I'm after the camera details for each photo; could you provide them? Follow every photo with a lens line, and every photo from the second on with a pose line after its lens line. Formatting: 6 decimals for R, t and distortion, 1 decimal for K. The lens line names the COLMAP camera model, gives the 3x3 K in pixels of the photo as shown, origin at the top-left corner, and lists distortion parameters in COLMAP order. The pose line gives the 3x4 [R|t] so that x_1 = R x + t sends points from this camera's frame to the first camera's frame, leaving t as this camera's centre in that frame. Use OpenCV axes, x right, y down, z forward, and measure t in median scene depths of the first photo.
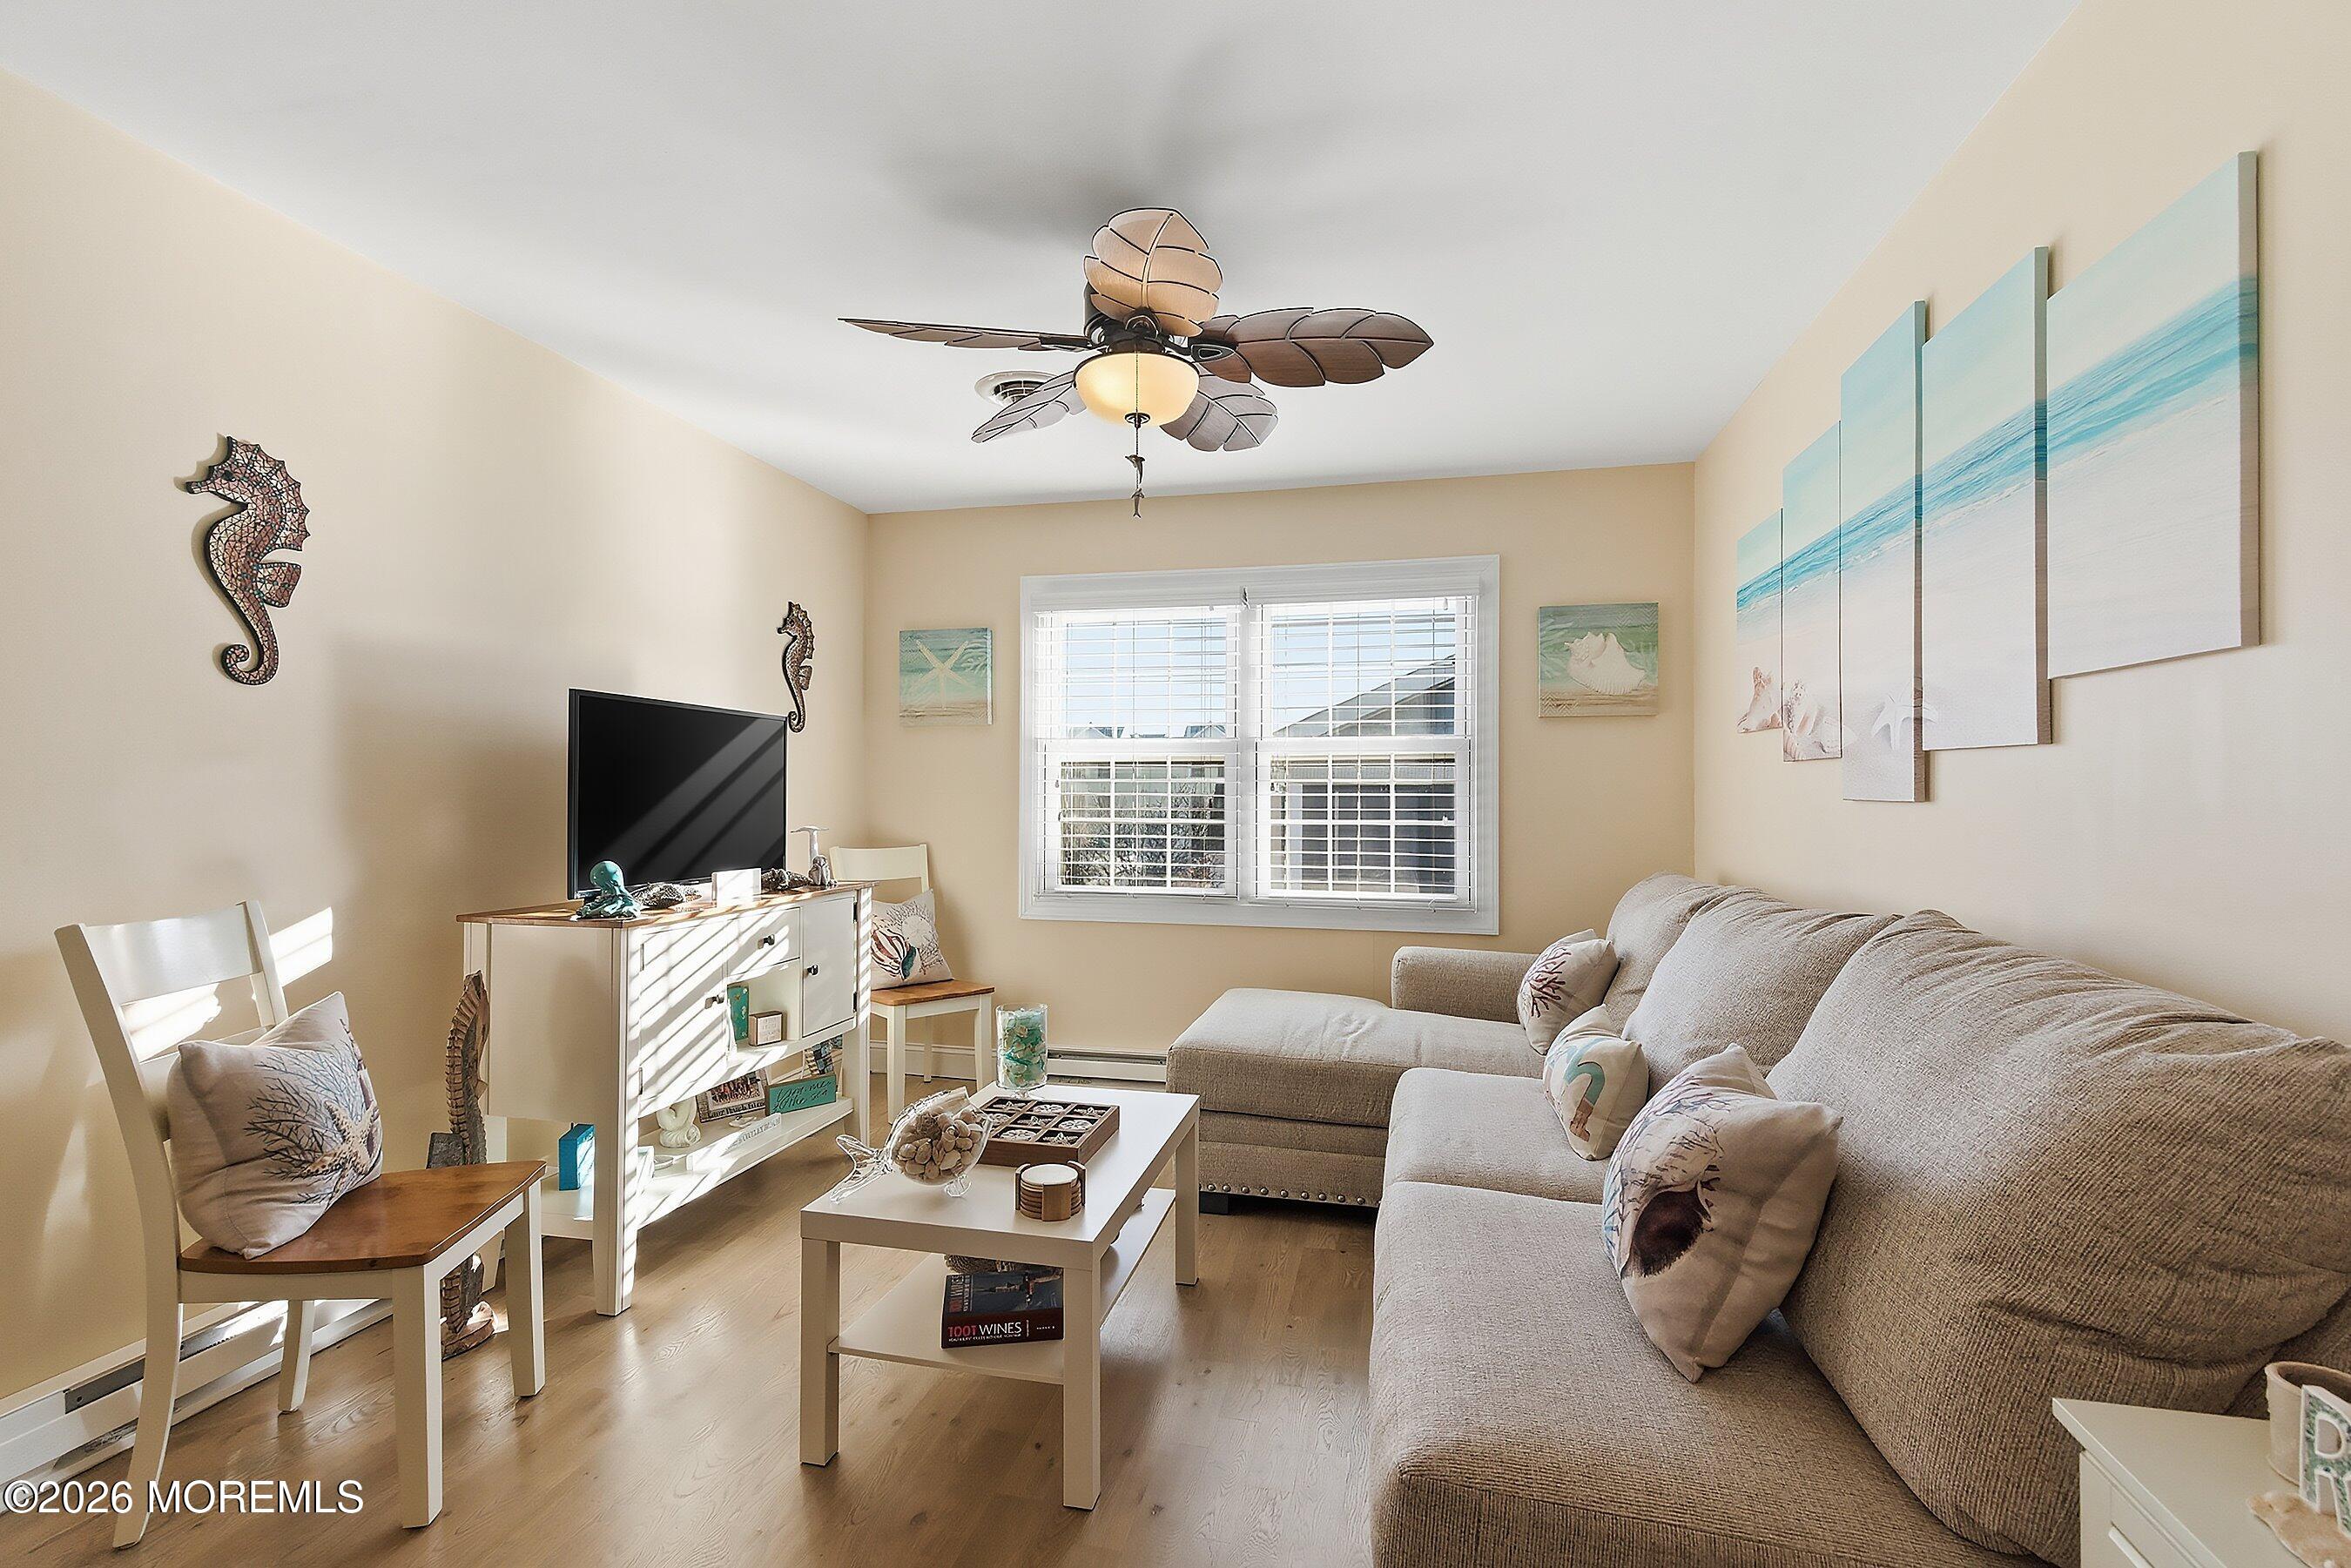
lens RADIAL K [[1076.8, 0, 1159.5], [0, 1076.8, 788.1], [0, 0, 1]] dist [0.008848, -0.000371]
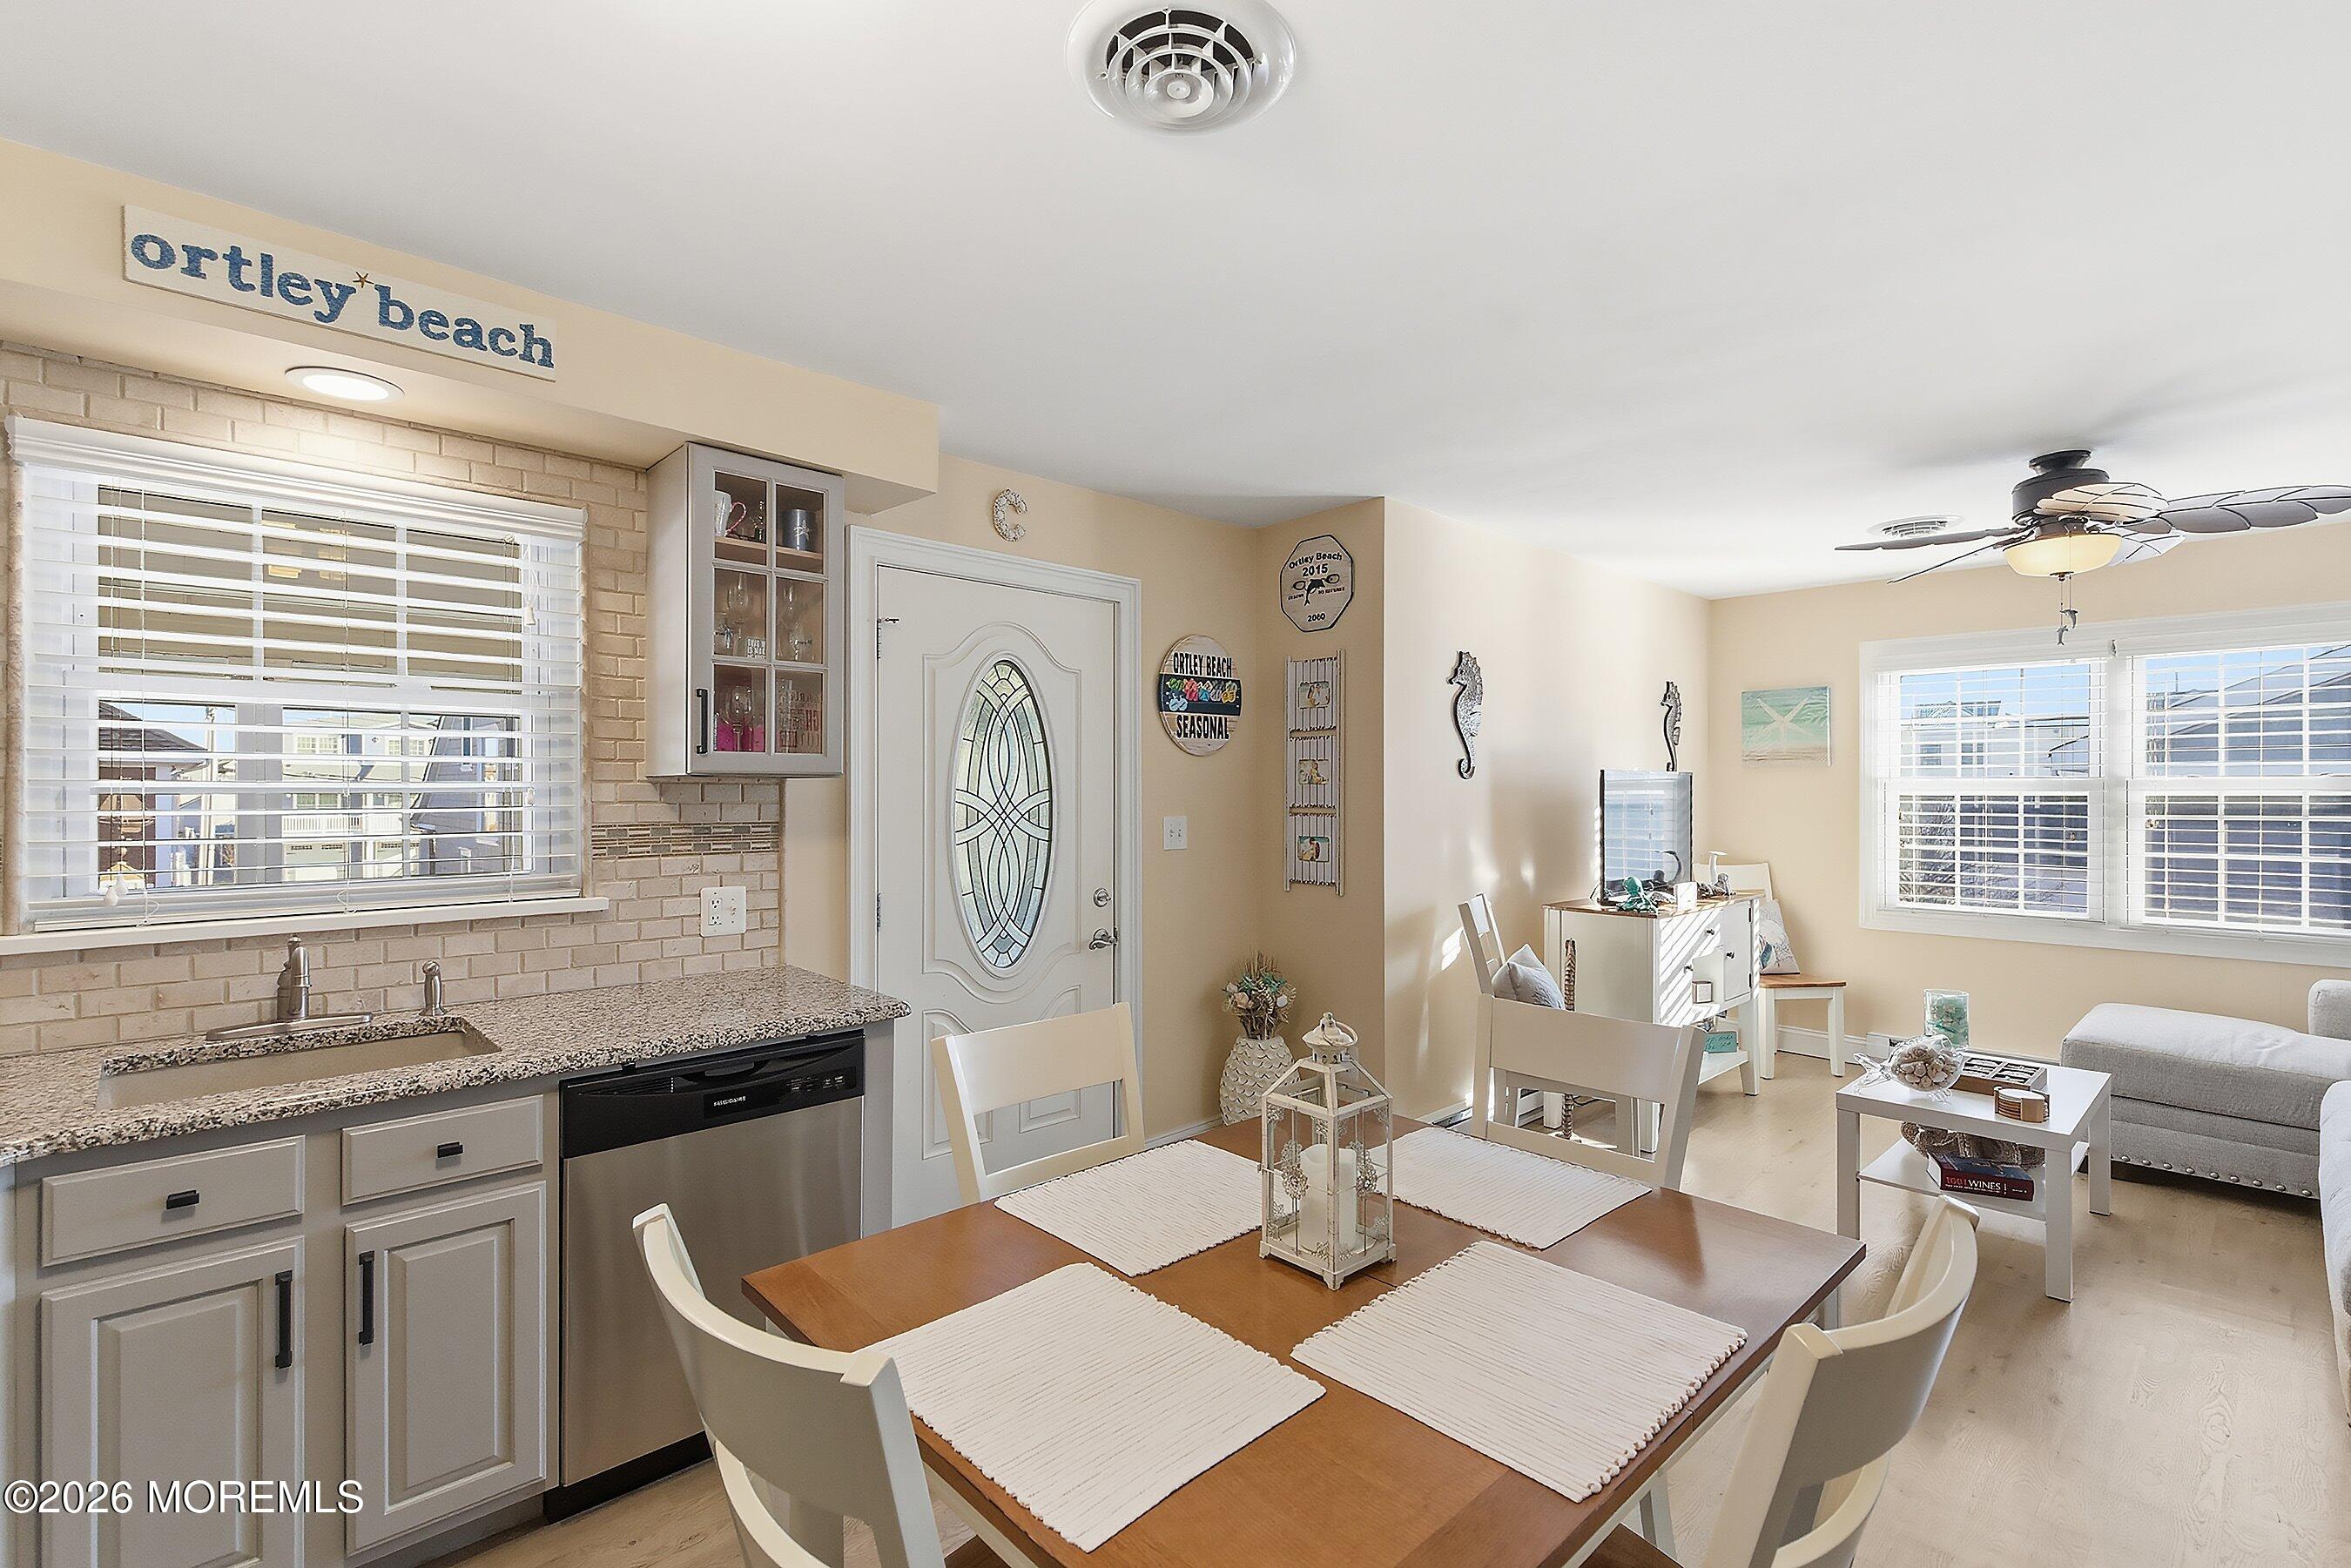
lens RADIAL K [[1076.8, 0, 1162.4], [0, 1076.8, 789.8], [0, 0, 1]] dist [0.008848, -0.000371]
pose [[0.839505, -0.003383, -0.543342, -0.187730], [0.007498, 0.999958, 0.005358, -0.066028], [0.543301, -0.008572, 0.839494, -0.640791]]
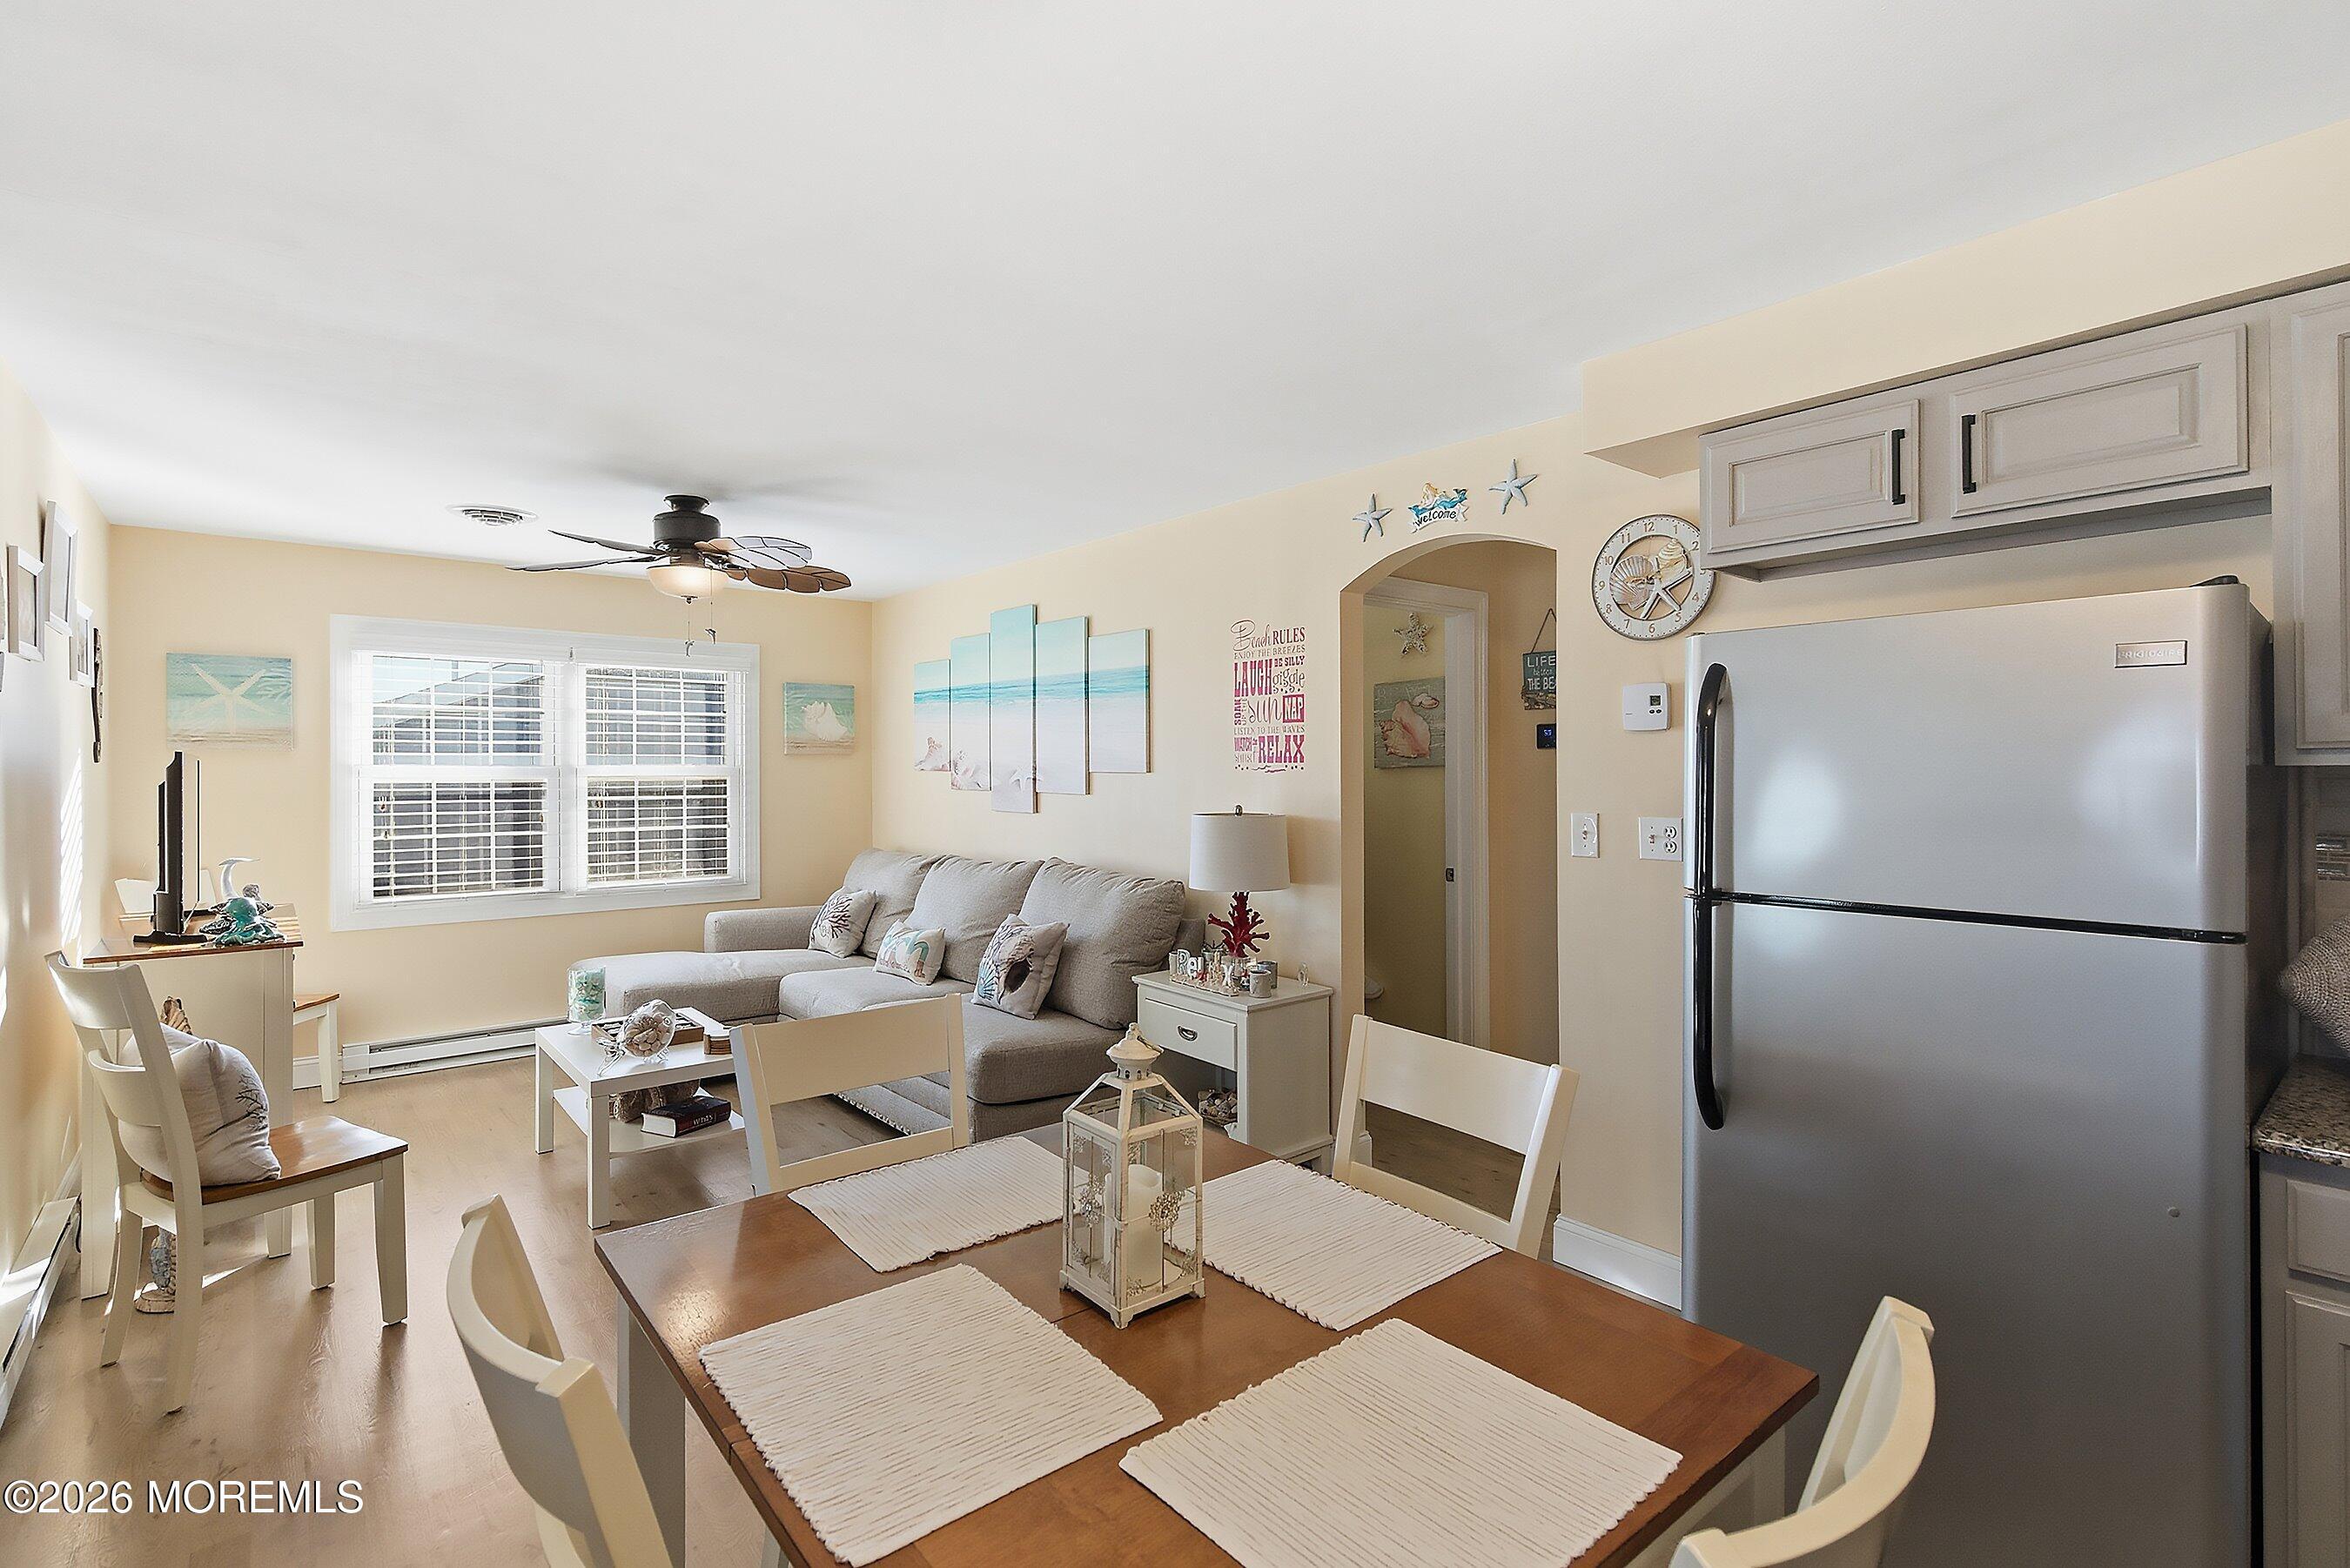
lens RADIAL K [[1076.2, 0, 1175.4], [0, 1076.2, 761.5], [0, 0, 1]] dist [0.008848, -0.000371]
pose [[0.595389, 0.001454, 0.803436, -0.729685], [0.000269, 0.999998, -0.002009, -0.068771], [-0.803437, 0.001413, 0.595388, -0.476519]]
